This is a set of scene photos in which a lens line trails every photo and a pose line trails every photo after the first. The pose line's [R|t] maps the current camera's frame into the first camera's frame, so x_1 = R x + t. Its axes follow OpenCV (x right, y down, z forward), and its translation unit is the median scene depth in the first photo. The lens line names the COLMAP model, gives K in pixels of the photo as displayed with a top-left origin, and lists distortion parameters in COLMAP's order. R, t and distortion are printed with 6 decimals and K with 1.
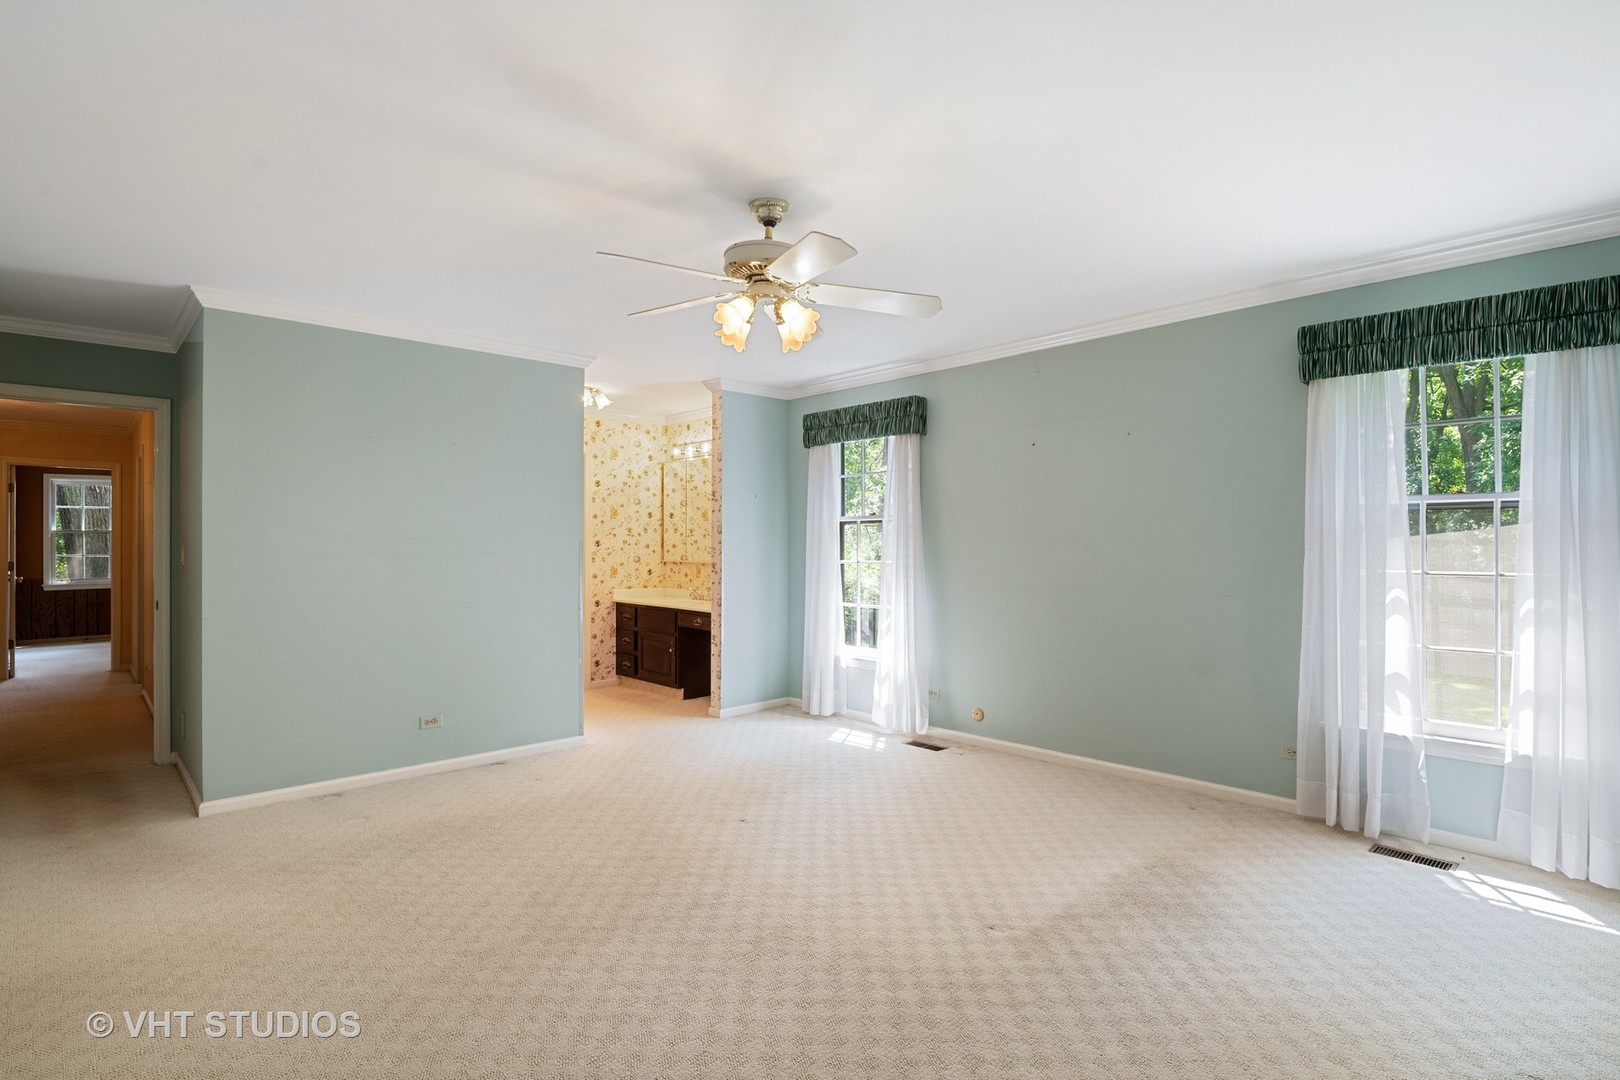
lens RADIAL K [[795.0, 0, 800.8], [0, 795.0, 539.8], [0, 0, 1]] dist [-0.001350, -0.001543]
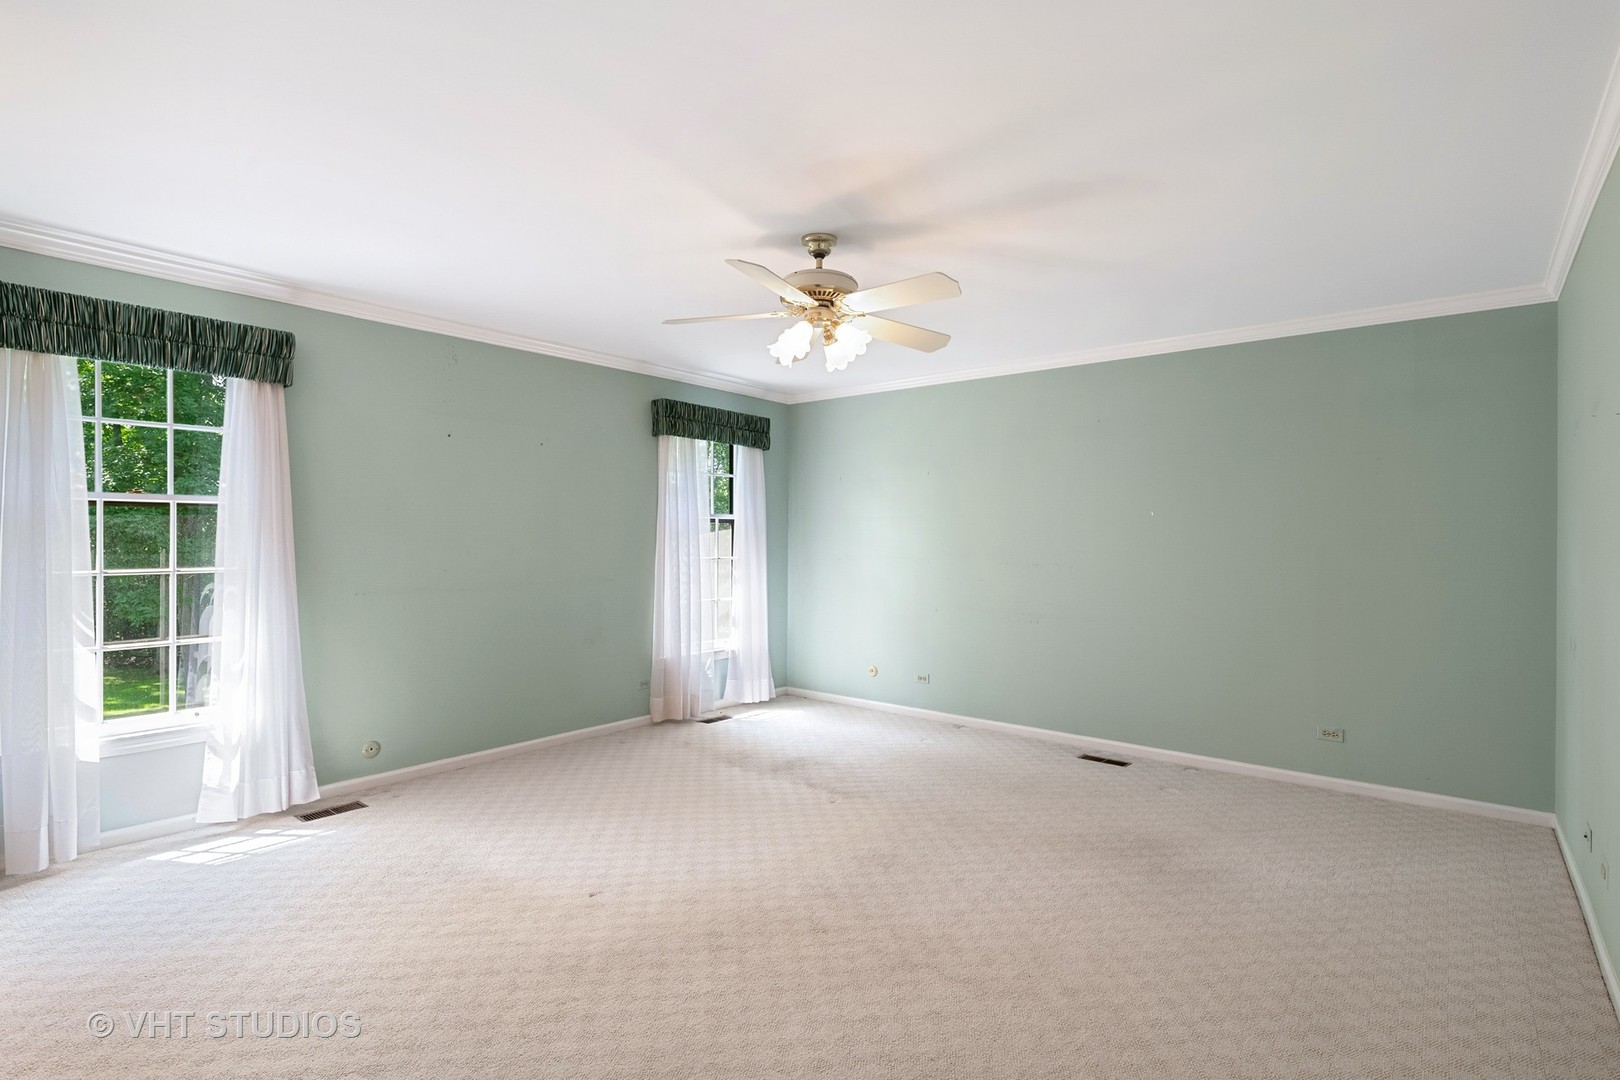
lens RADIAL K [[795.0, 0, 807.8], [0, 795.0, 536.5], [0, 0, 1]] dist [-0.001350, -0.001543]
pose [[-0.133071, 0.008493, 0.991070, -0.873677], [-0.005768, 0.999940, -0.009344, 0.005993], [-0.991090, -0.006960, -0.133014, 0.888733]]
